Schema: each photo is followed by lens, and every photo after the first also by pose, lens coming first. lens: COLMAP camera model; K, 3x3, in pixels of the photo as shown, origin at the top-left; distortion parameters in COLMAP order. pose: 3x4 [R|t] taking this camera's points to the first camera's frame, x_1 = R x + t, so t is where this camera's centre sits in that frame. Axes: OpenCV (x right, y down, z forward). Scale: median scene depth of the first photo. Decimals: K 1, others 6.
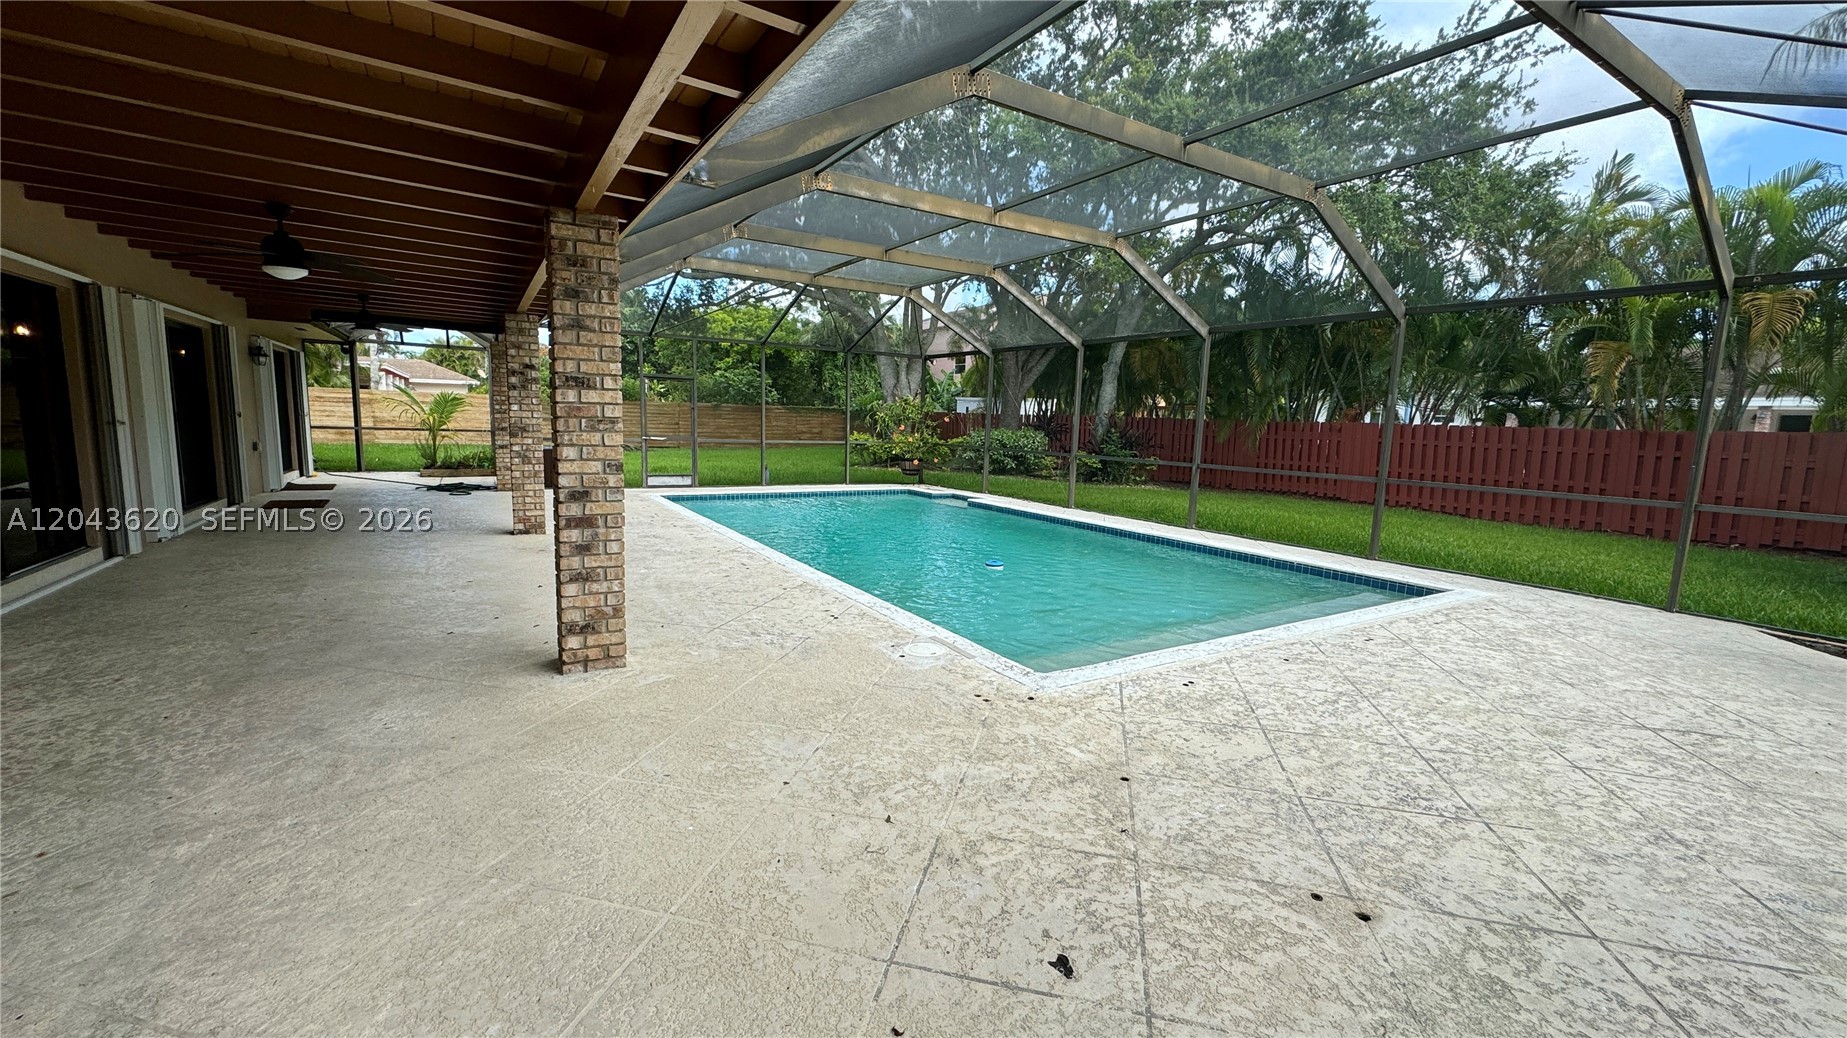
lens RADIAL K [[738.8, 0, 923.5], [0, 738.8, 519.0], [0, 0, 1]] dist [-0.001245, -0.000337]
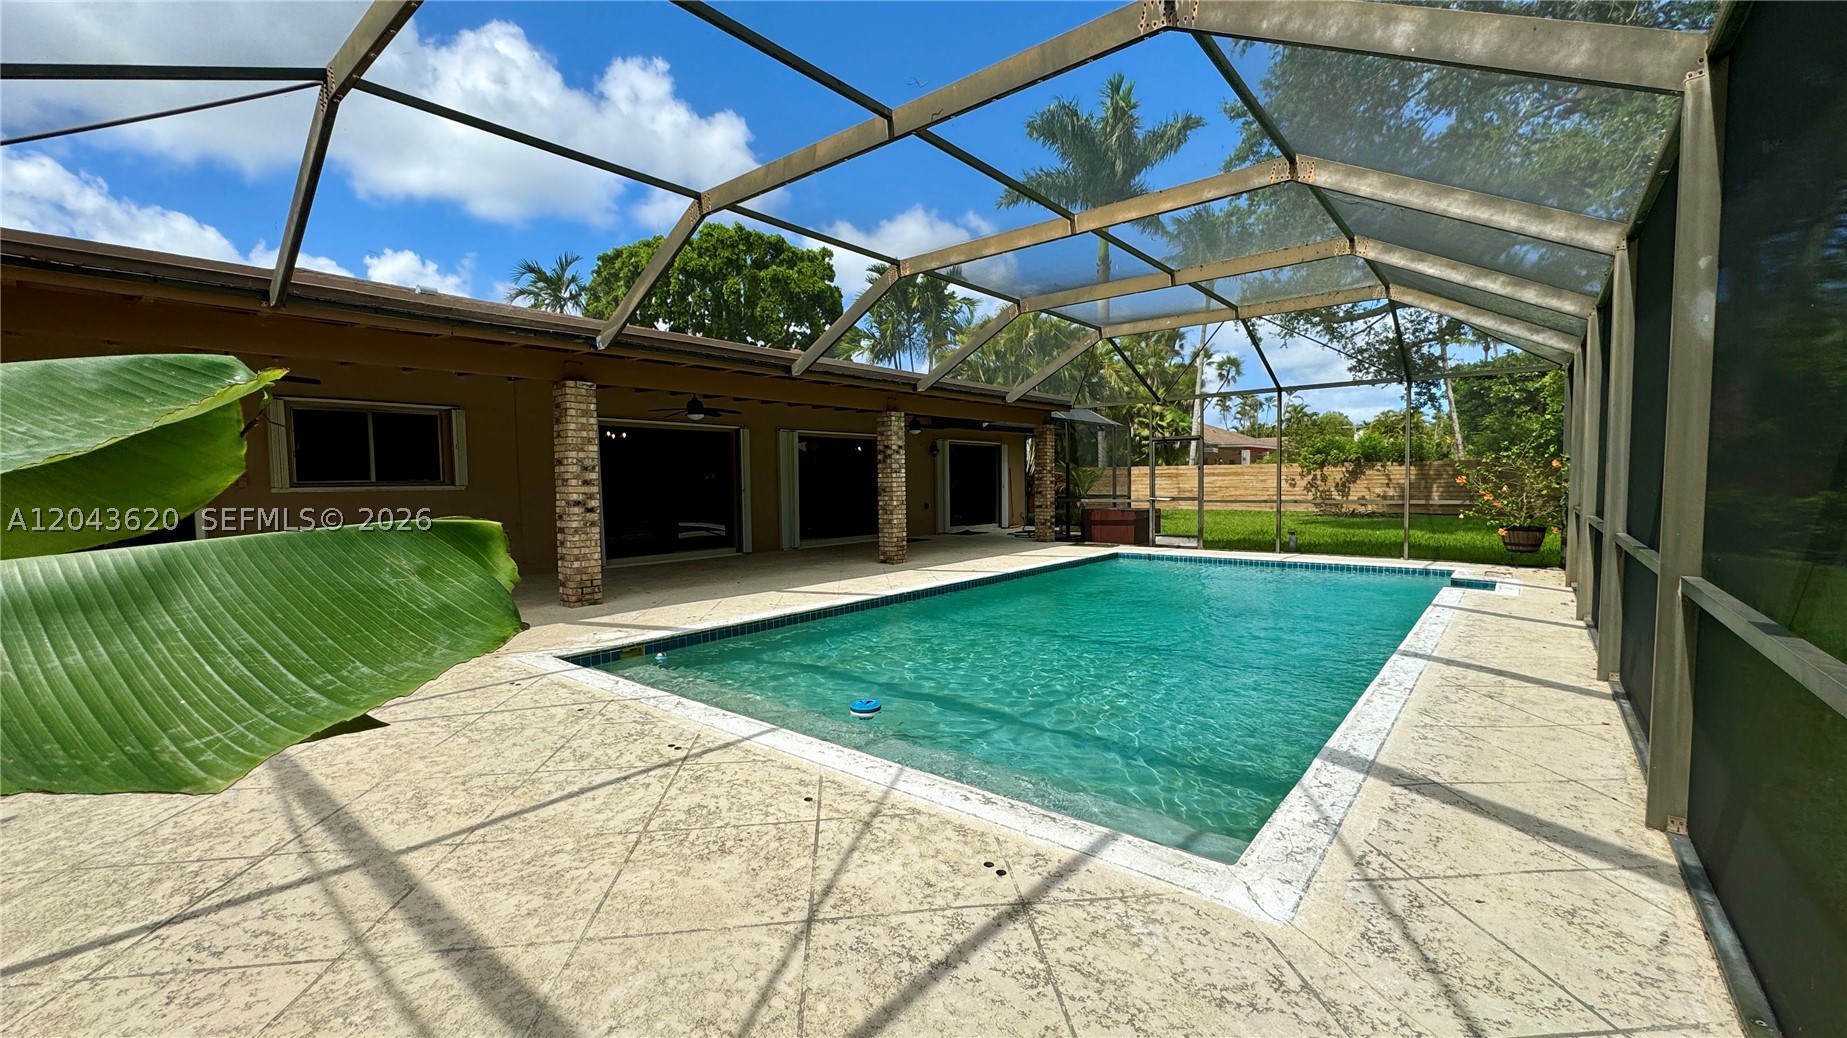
lens RADIAL K [[738.8, 0, 923.5], [0, 738.8, 519.0], [0, 0, 1]] dist [-0.001245, -0.000337]
pose [[0.320395, 0.010514, -0.947226, 1.671316], [-0.103800, 0.994307, -0.024073, -0.077274], [0.941580, 0.106035, 0.319662, 1.204262]]
